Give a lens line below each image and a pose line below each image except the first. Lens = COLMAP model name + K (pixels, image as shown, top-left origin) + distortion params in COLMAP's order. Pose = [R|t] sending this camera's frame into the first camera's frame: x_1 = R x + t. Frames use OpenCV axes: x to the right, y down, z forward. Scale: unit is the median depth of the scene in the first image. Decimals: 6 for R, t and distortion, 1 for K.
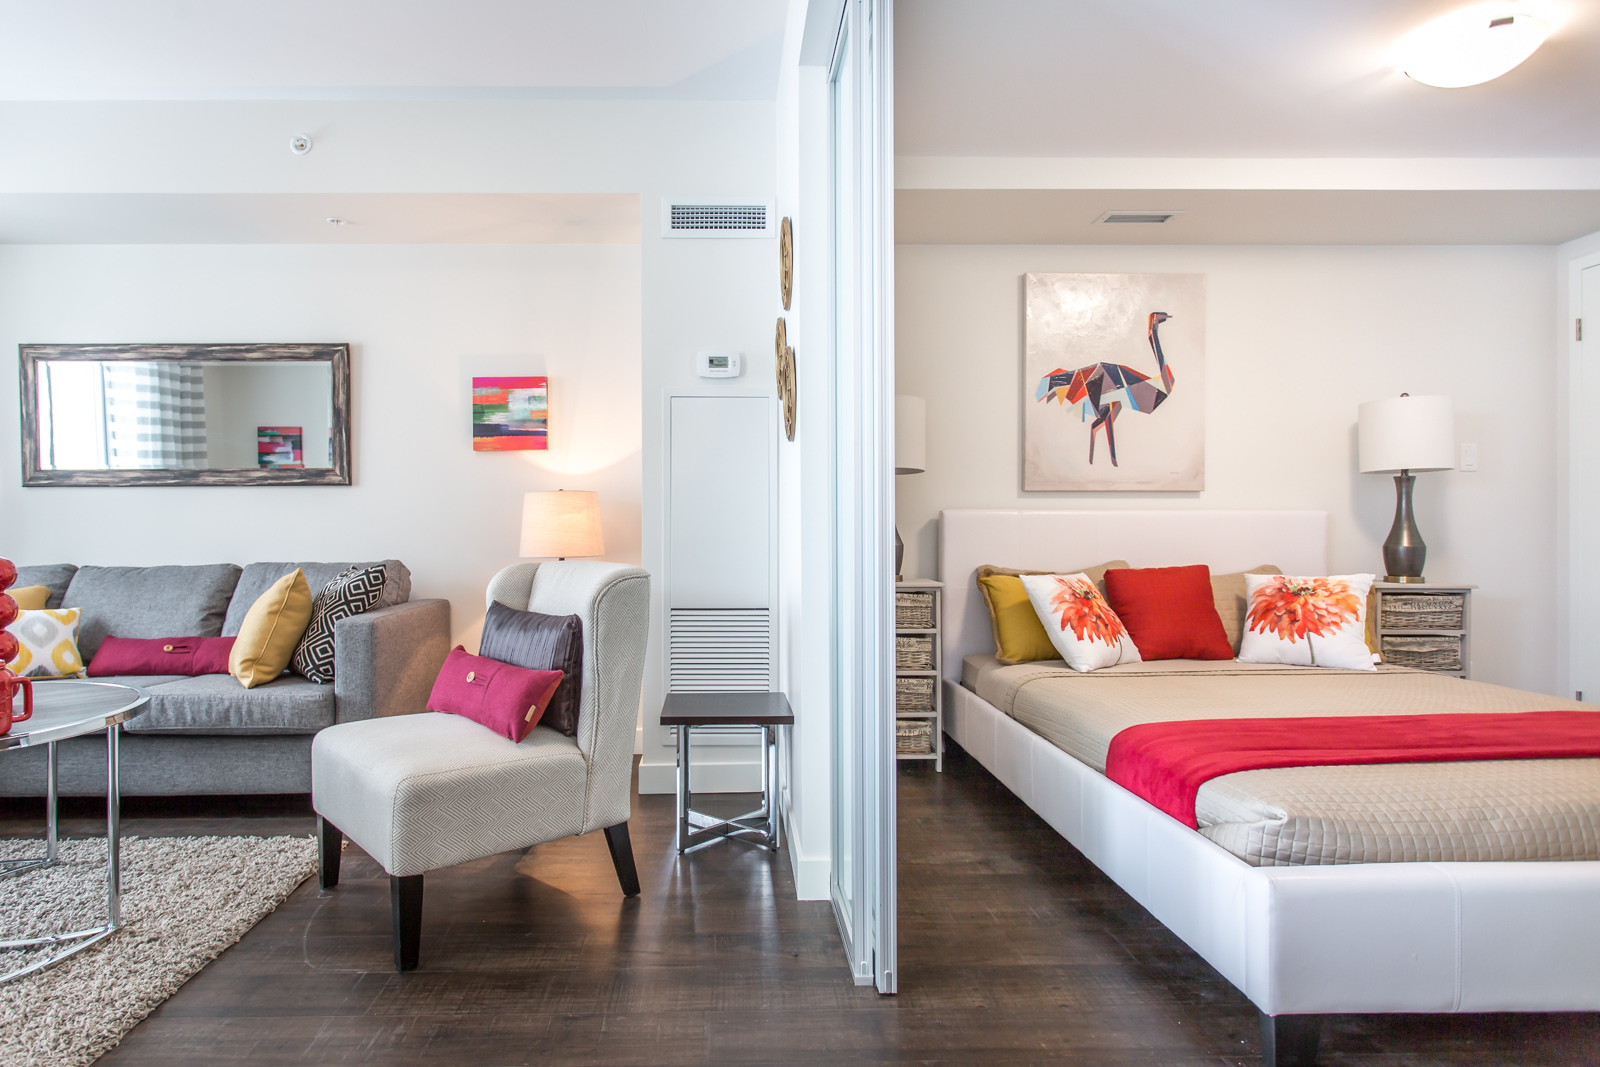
lens RADIAL K [[872.2, 0, 800.0], [0, 872.2, 533.5], [0, 0, 1]] dist [0.003207, 0.000570]
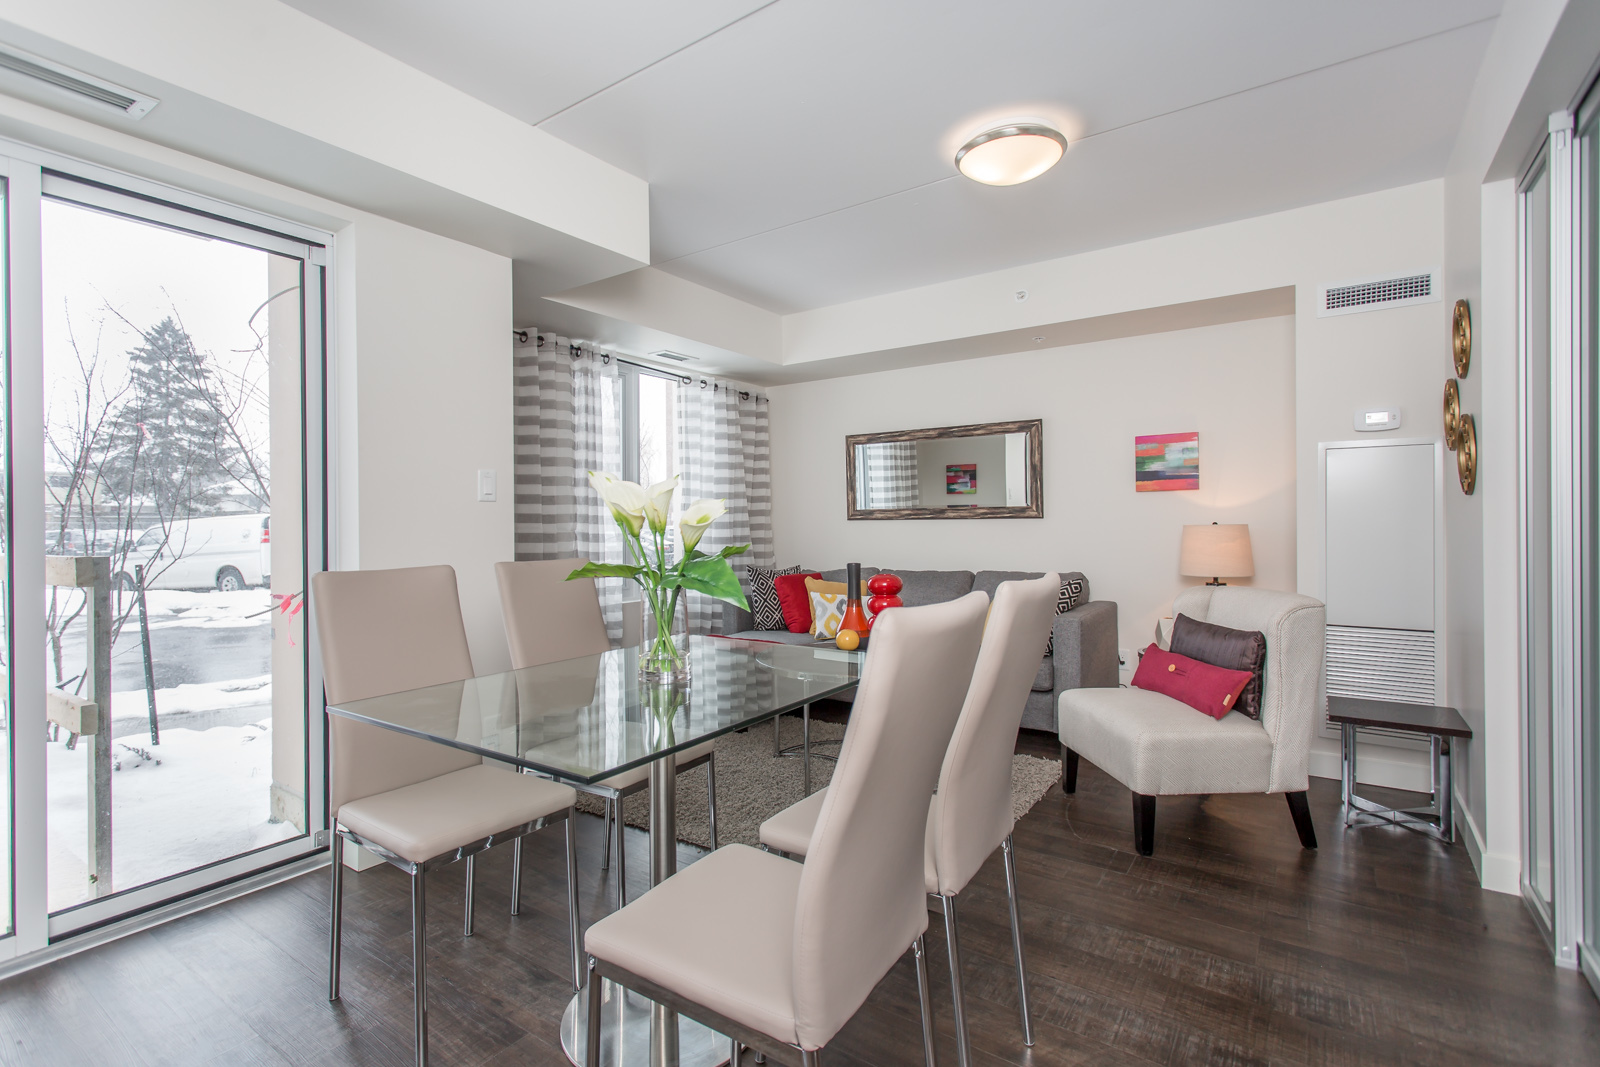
lens RADIAL K [[790.2, 0, 762.7], [0, 790.2, 526.5], [0, 0, 1]] dist [0.003508, 0.001050]
pose [[0.770453, -0.002285, -0.637492, -0.050442], [0.012440, 0.999857, 0.011451, -0.071287], [0.637375, -0.016753, 0.770372, -0.333461]]
